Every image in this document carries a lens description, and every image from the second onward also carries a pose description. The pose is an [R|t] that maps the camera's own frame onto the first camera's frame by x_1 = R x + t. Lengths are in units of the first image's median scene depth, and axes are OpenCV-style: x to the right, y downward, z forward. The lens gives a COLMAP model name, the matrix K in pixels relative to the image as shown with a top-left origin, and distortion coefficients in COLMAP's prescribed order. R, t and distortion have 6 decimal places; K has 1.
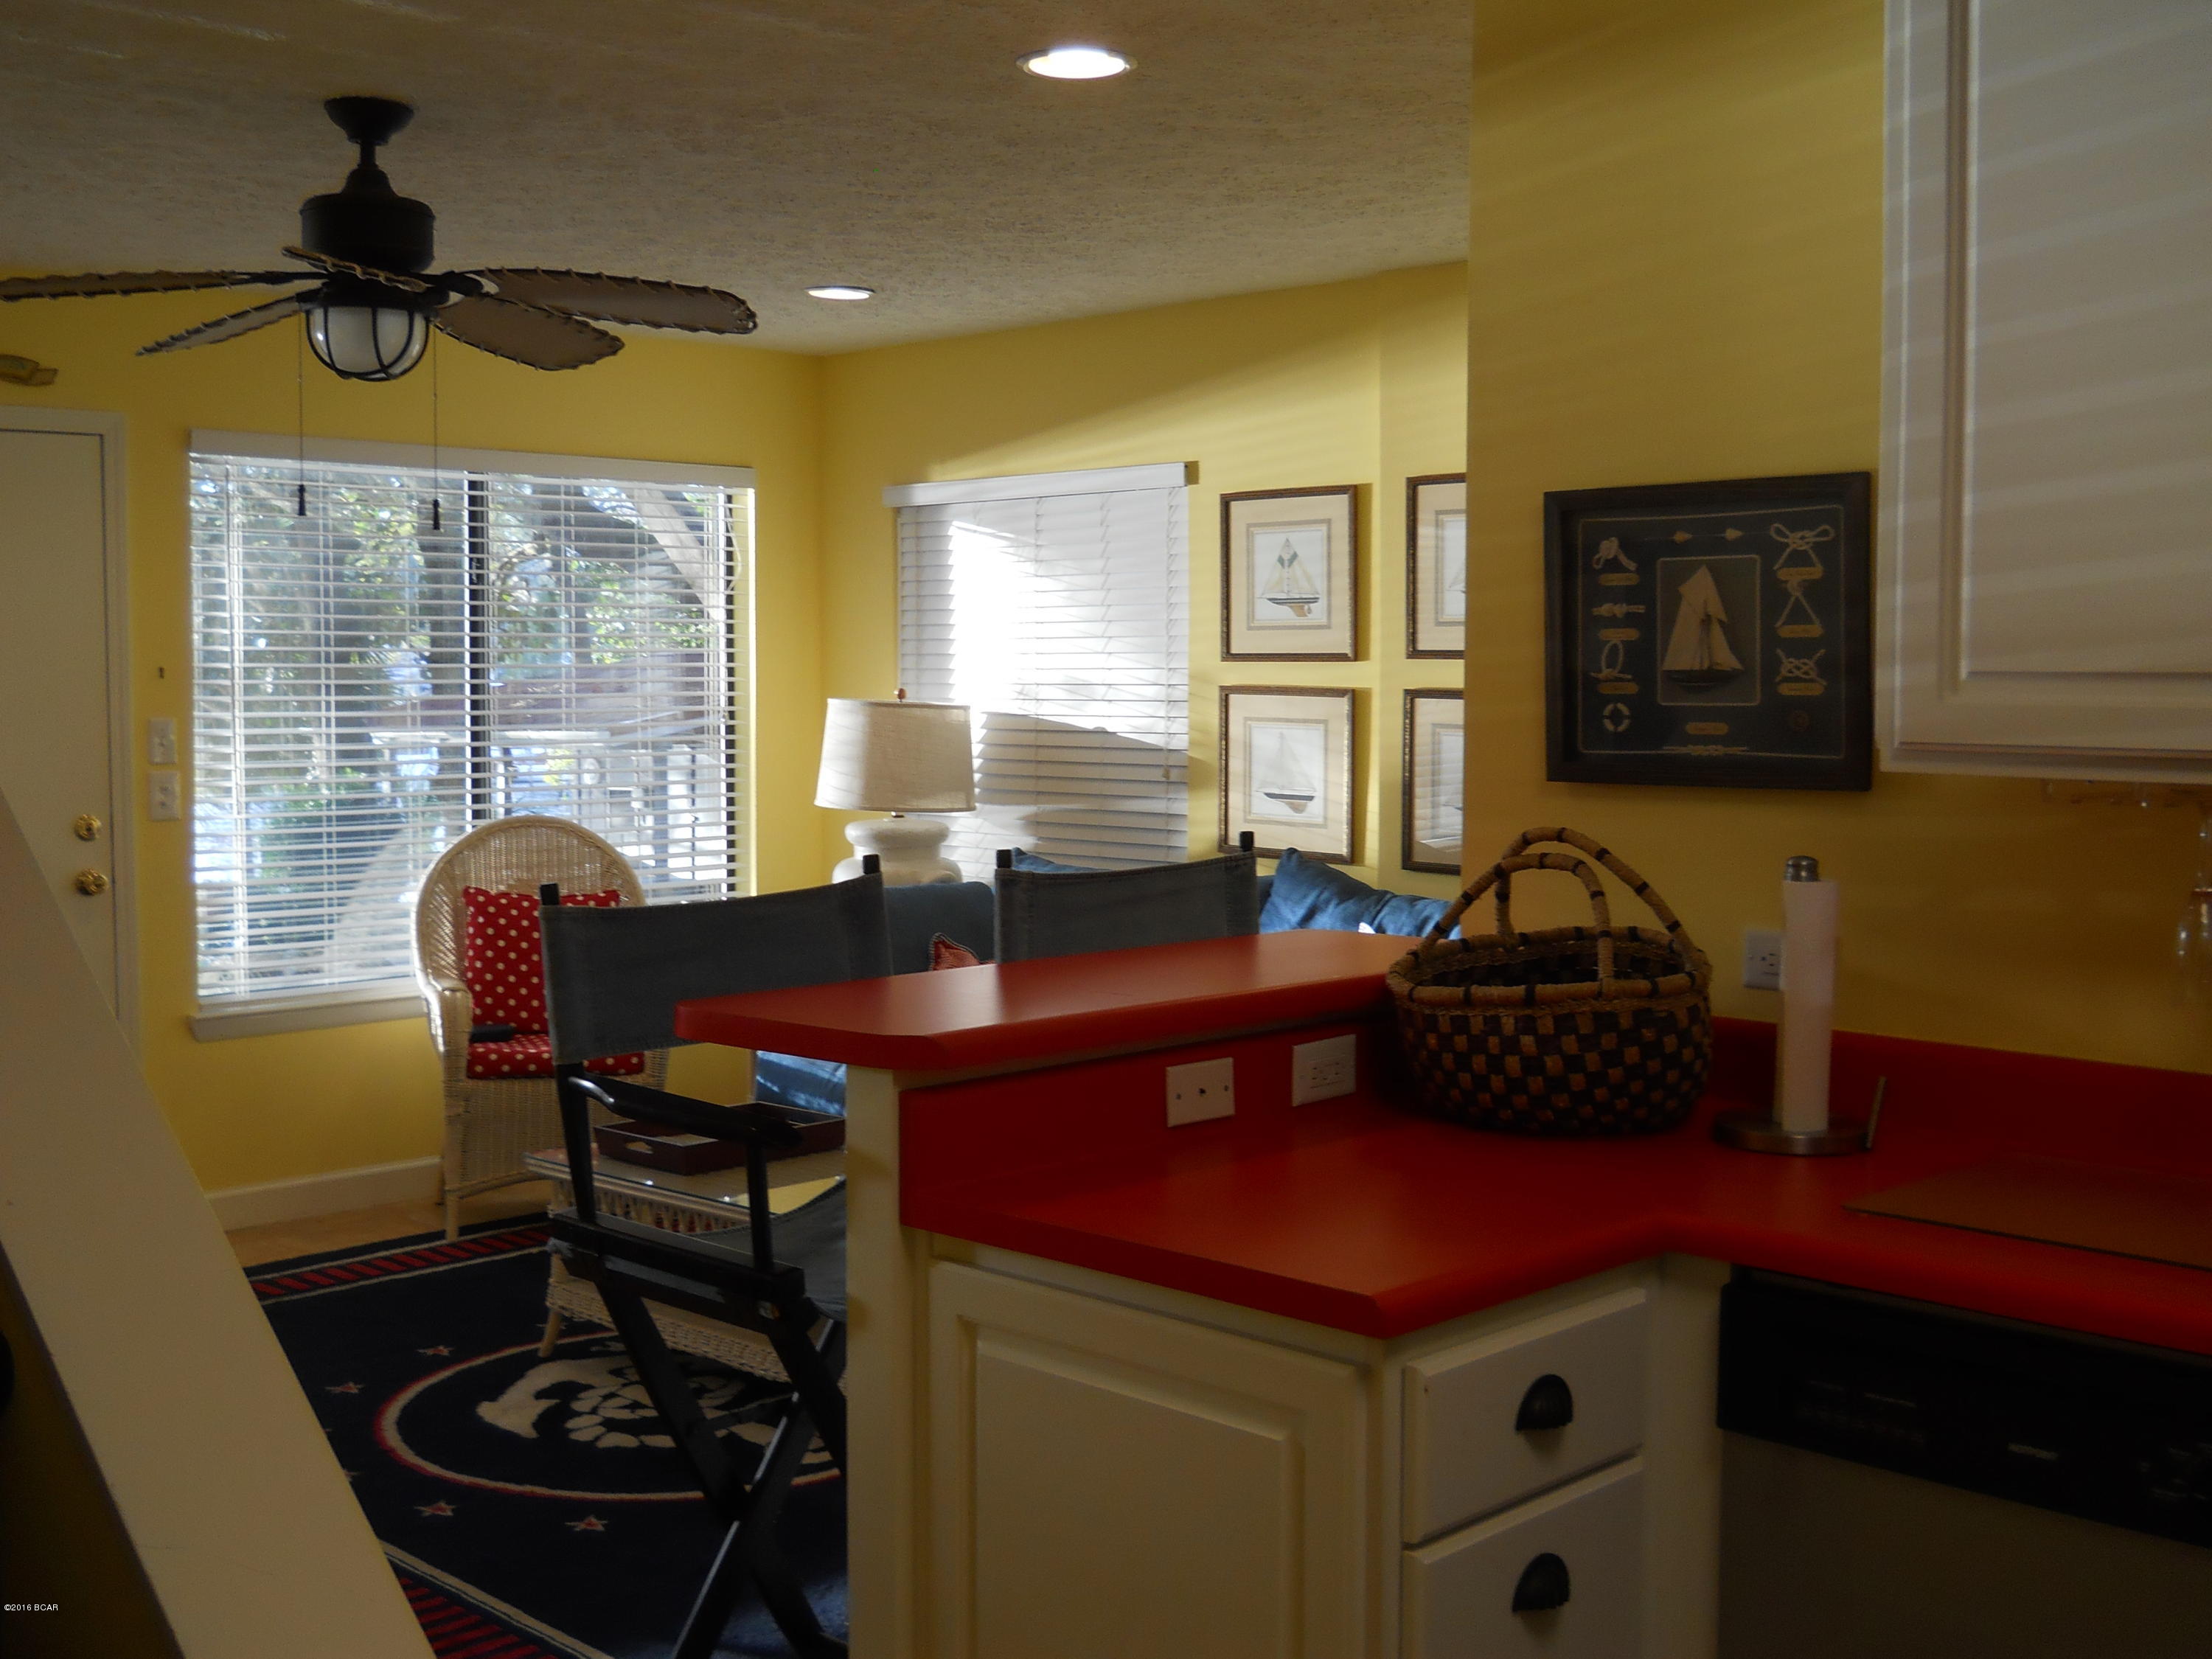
lens RADIAL K [[2471.5, 0, 1103.5], [0, 2471.5, 823.2], [0, 0, 1]] dist [-0.041598, 0.000000]
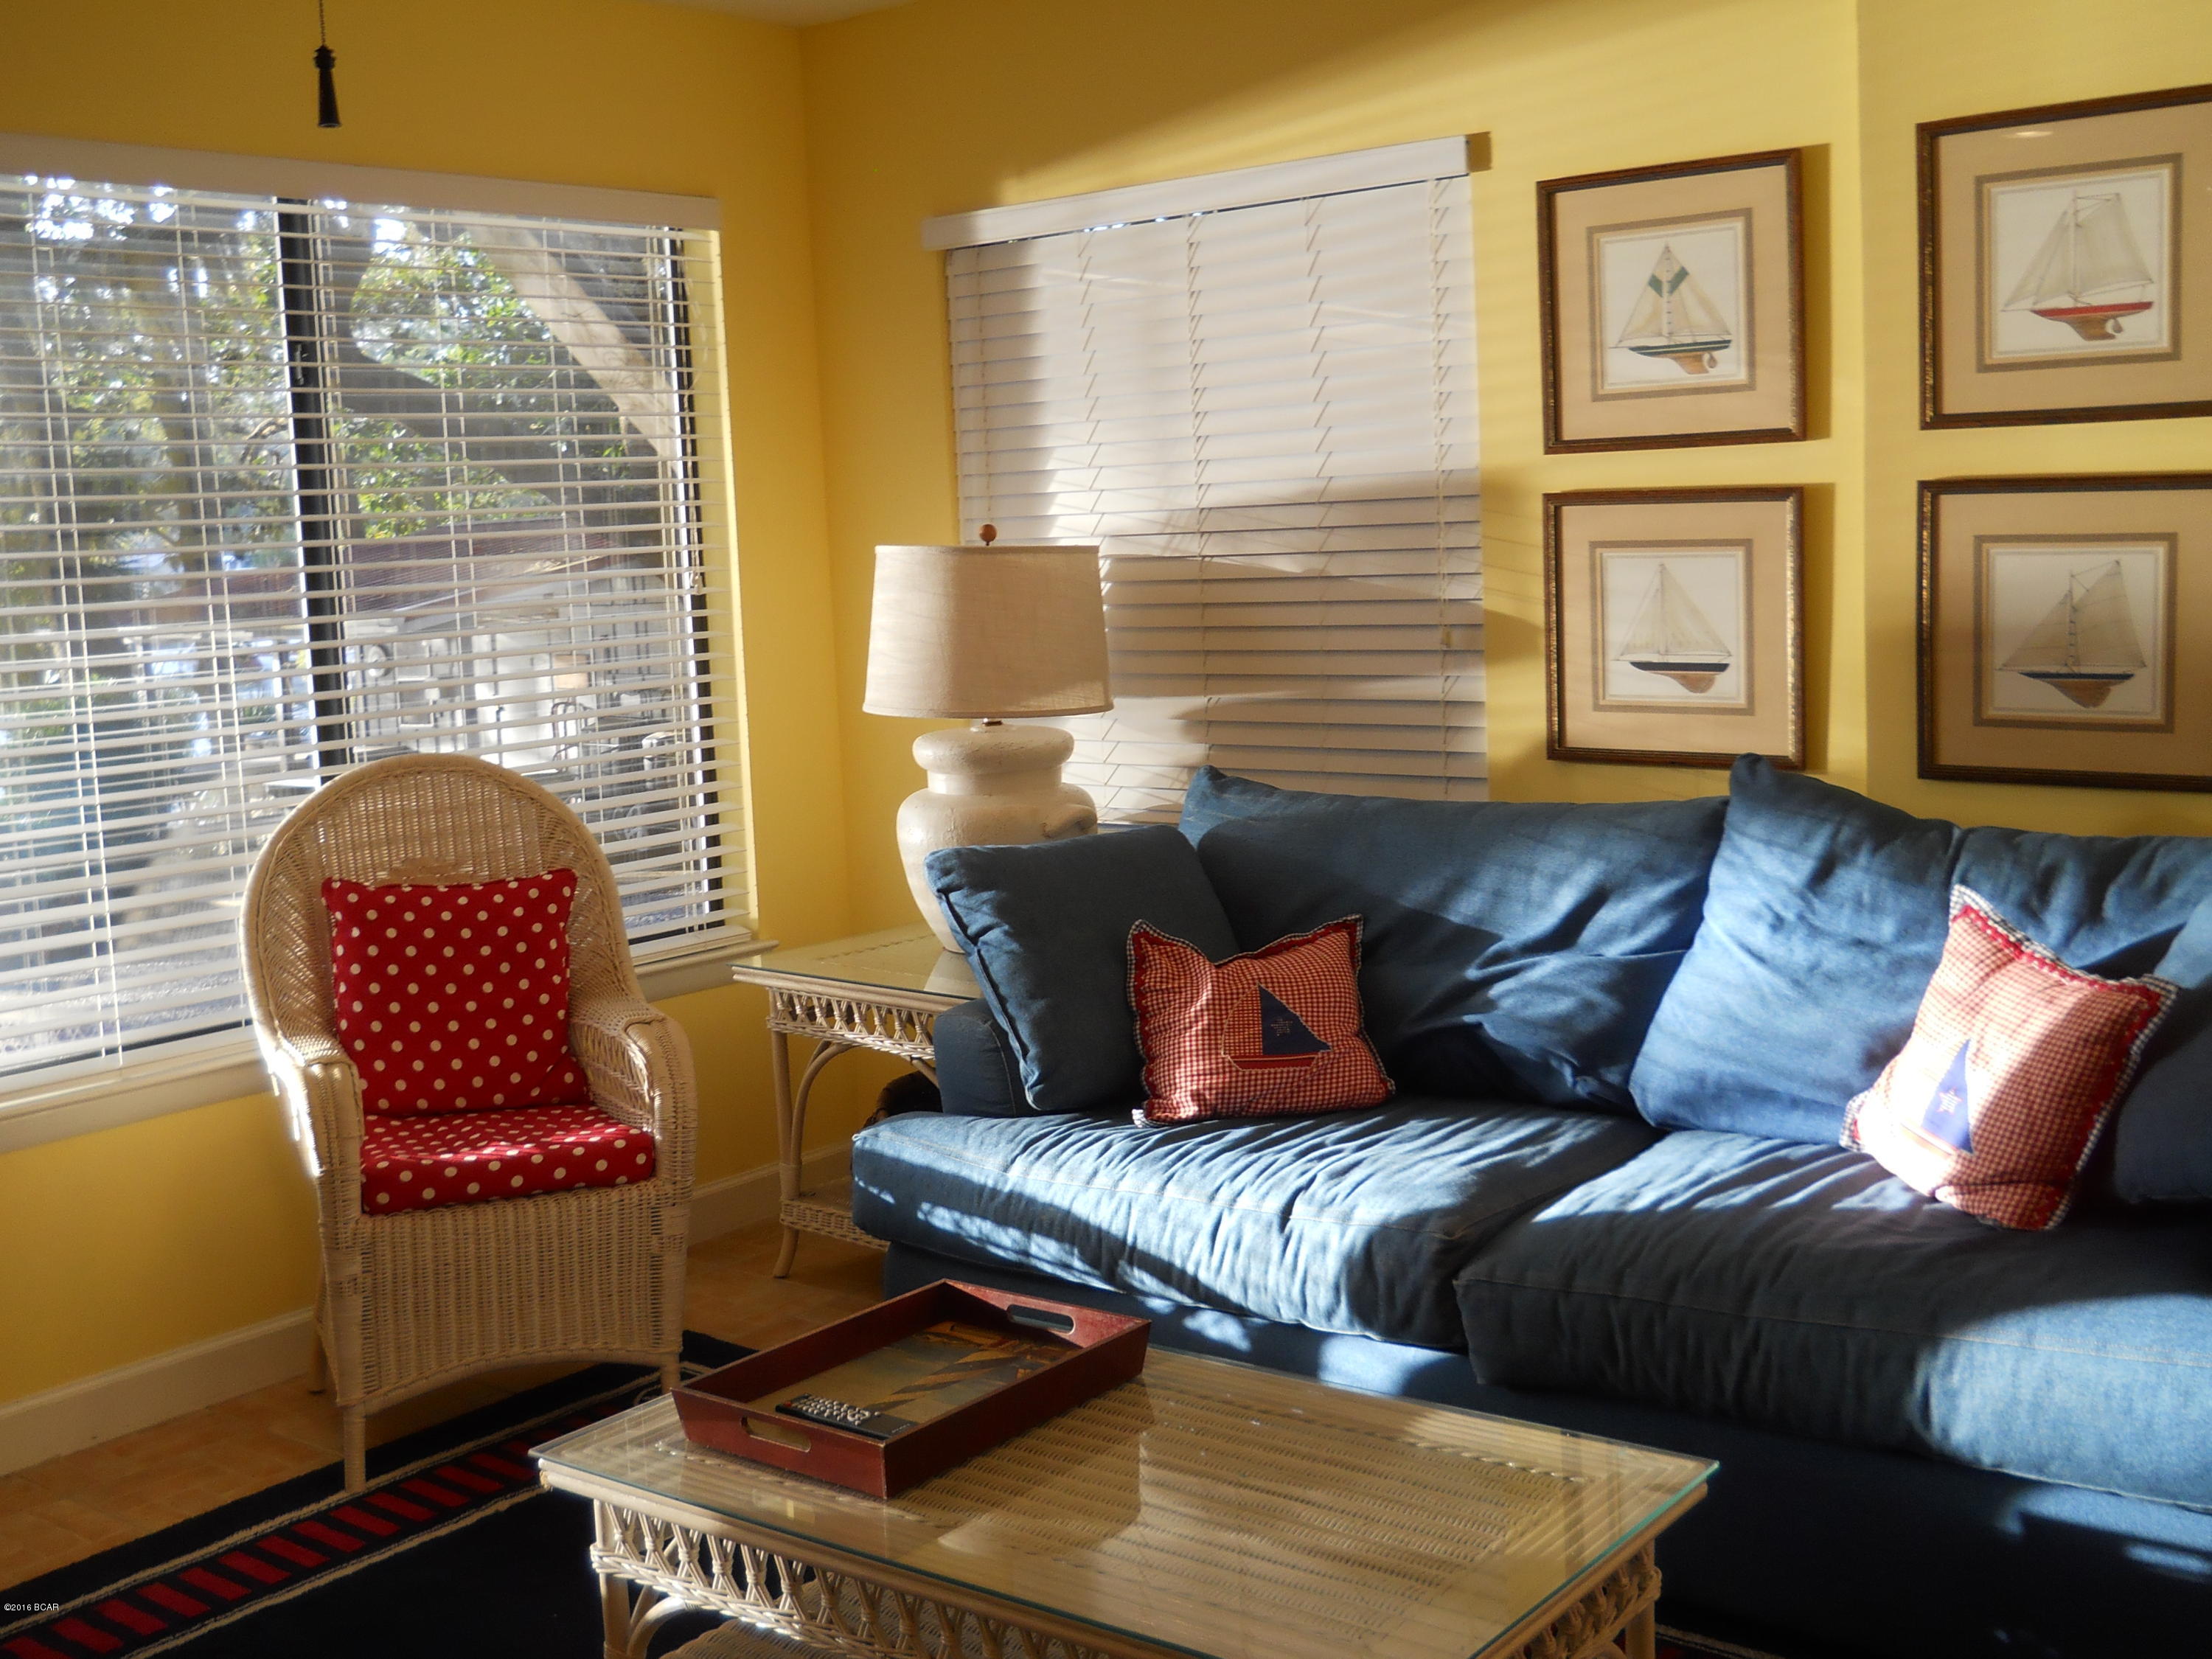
lens RADIAL K [[2471.5, 0, 1108.8], [0, 2471.5, 834.0], [0, 0, 1]] dist [-0.041598, 0.000000]
pose [[0.994340, -0.055576, 0.090552, -0.122026], [0.049746, 0.996617, 0.065415, -0.015988], [-0.093881, -0.060541, 0.993741, 0.381557]]
